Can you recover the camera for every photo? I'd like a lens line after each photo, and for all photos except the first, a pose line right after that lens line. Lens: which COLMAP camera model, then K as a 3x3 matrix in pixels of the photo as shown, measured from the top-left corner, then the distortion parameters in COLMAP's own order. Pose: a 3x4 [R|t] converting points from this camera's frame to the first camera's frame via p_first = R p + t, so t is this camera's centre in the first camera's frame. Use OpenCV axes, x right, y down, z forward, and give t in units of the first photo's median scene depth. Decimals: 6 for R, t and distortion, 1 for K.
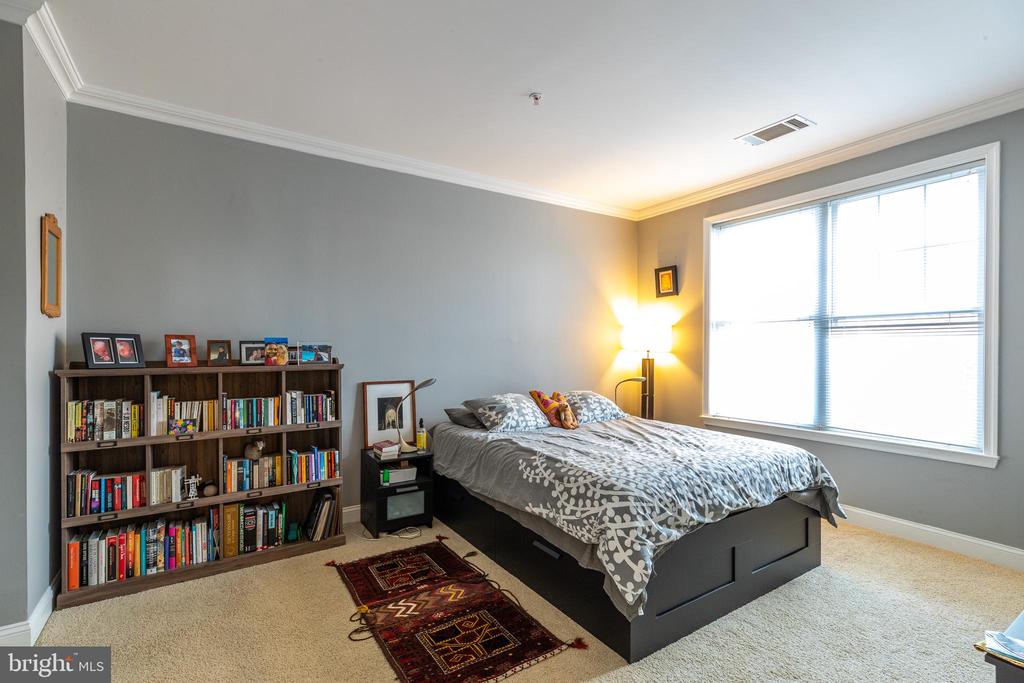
lens RADIAL K [[466.5, 0, 508.6], [0, 466.5, 353.3], [0, 0, 1]] dist [0.018078, 0.000099]
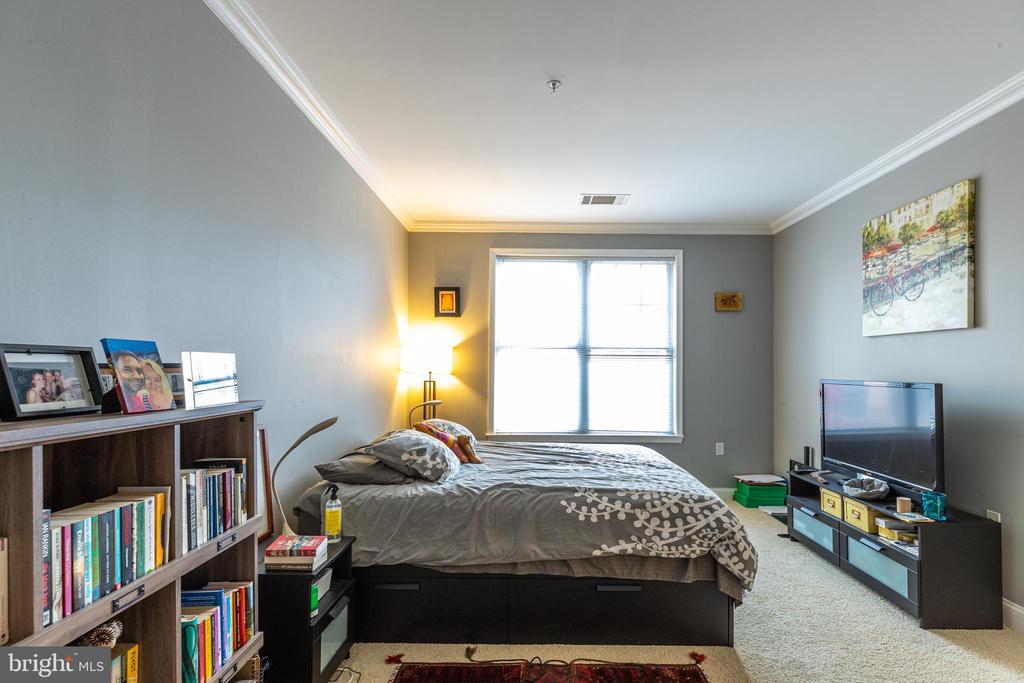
lens RADIAL K [[471.7, 0, 530.1], [0, 471.7, 368.5], [0, 0, 1]] dist [0.002825, 0.000163]
pose [[0.545525, 0.005847, 0.838074, -0.647875], [0.004937, 0.999936, -0.010190, -0.004225], [-0.838080, 0.009697, 0.545461, 0.517625]]
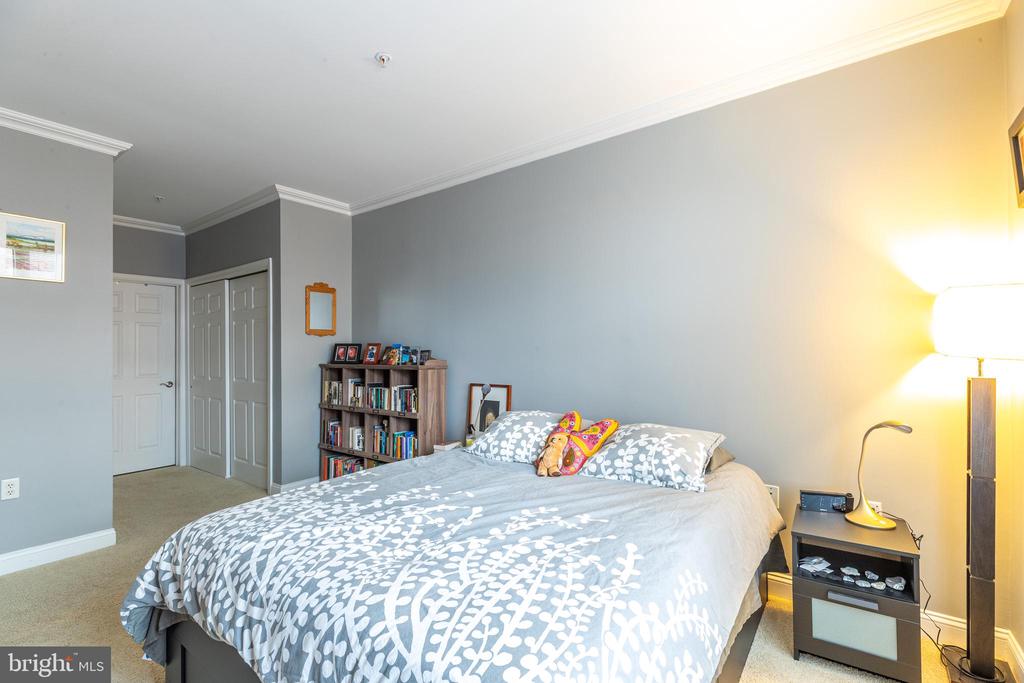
lens RADIAL K [[466.5, 0, 508.6], [0, 466.5, 353.3], [0, 0, 1]] dist [0.018078, 0.000099]
pose [[0.338795, 0.003504, -0.940854, 0.857131], [-0.004798, 0.999986, 0.001997, -0.010983], [0.940848, 0.003838, 0.338807, 0.857343]]
